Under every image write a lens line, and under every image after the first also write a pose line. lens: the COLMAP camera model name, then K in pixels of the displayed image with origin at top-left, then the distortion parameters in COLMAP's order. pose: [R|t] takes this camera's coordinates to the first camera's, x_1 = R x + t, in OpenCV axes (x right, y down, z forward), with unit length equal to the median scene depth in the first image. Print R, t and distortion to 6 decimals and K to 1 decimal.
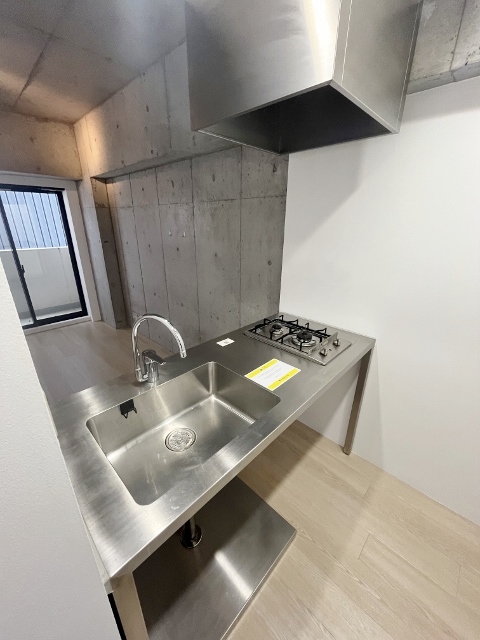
lens RADIAL K [[258.1, 0, 240.5], [0, 258.1, 319.9], [0, 0, 1]] dist [-0.003755, -0.000255]
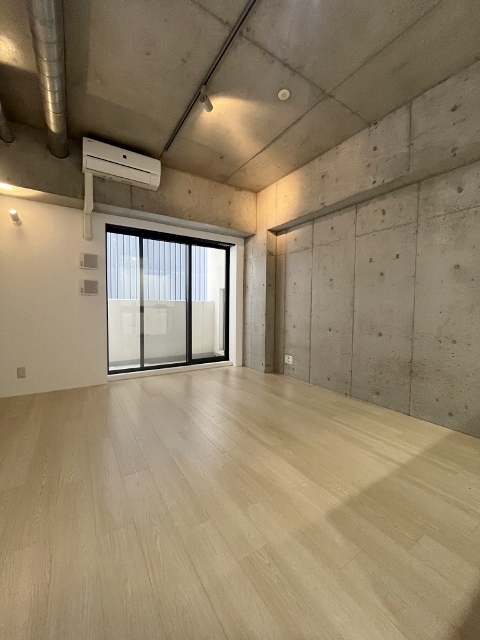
lens RADIAL K [[258.1, 0, 239.7], [0, 258.1, 320.4], [0, 0, 1]] dist [-0.003755, -0.000255]
pose [[0.972530, 0.010087, -0.232559, -0.645055], [-0.082277, 0.949467, -0.302890, 0.270097], [0.217752, 0.313704, 0.924215, 0.067149]]
